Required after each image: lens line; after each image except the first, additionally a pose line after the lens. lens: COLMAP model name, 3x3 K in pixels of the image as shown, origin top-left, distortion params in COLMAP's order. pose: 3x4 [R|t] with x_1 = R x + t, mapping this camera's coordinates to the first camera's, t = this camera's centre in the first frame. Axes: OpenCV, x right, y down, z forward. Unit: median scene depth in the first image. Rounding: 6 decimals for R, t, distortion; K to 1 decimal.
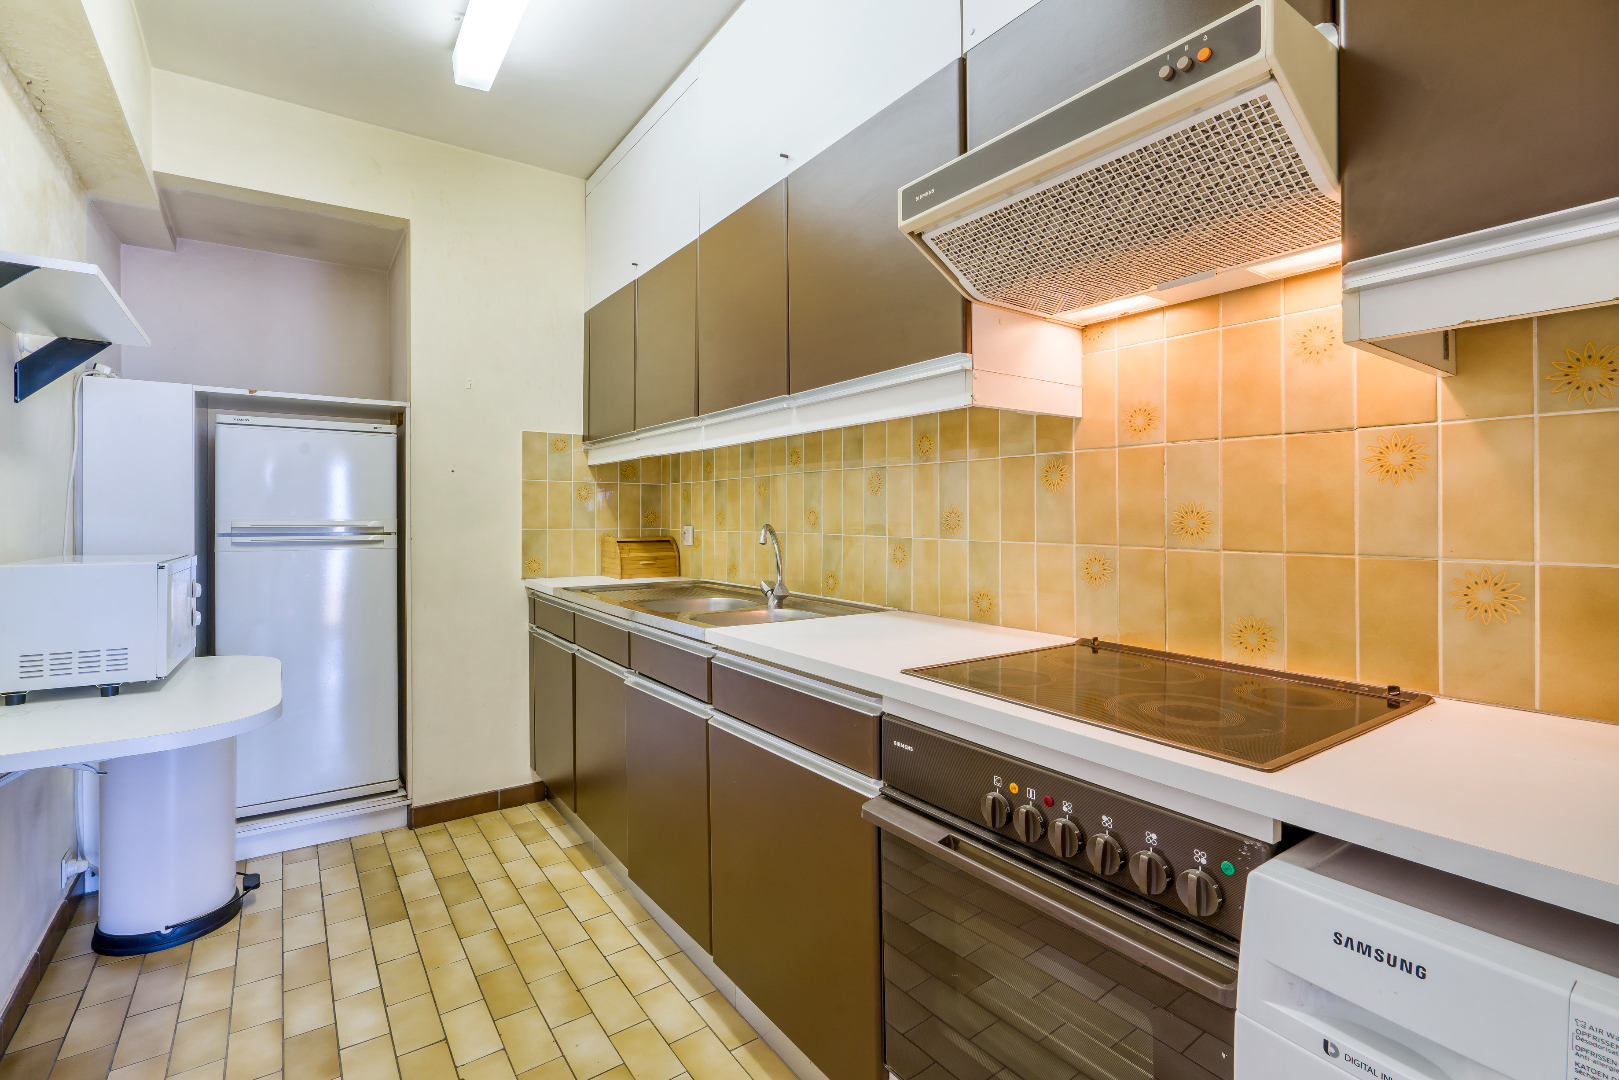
lens RADIAL K [[753.0, 0, 810.6], [0, 753.0, 523.4], [0, 0, 1]] dist [0.003749, 0.001964]
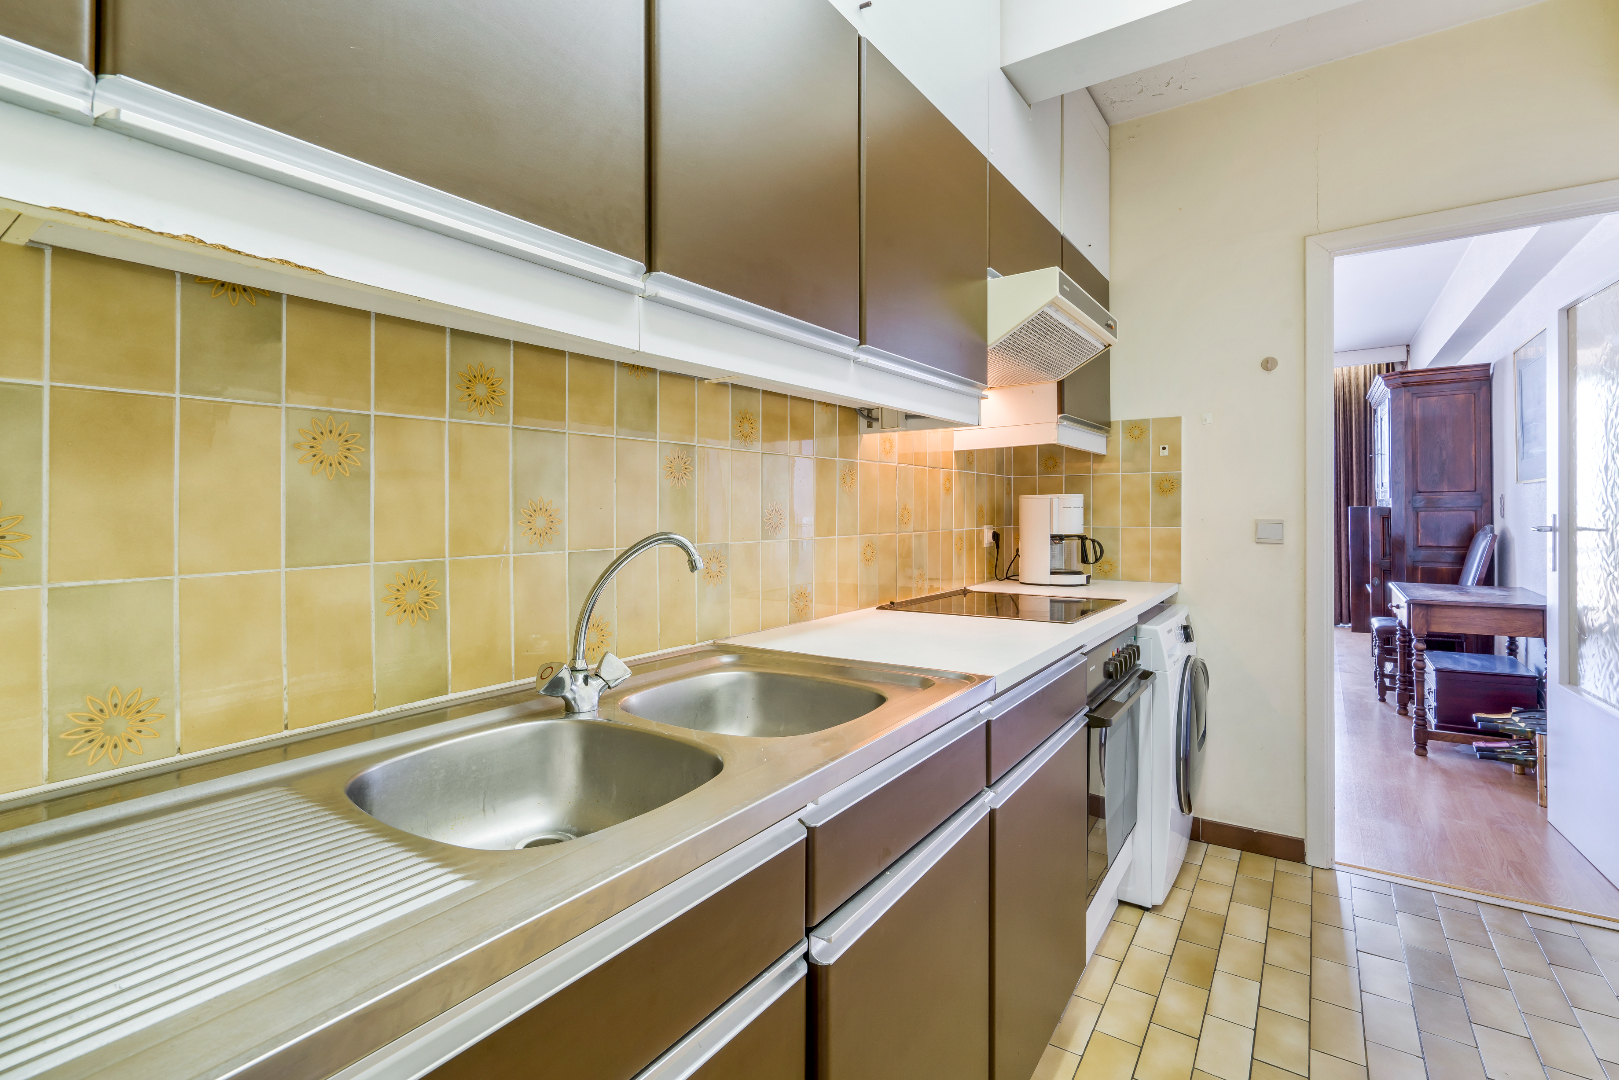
lens RADIAL K [[753.0, 0, 784.8], [0, 753.0, 505.9], [0, 0, 1]] dist [0.003749, 0.001964]
pose [[-0.320338, 0.000717, 0.947303, -0.645266], [0.012559, 0.999915, 0.003490, -0.021651], [-0.947220, 0.013015, -0.320320, 1.228493]]
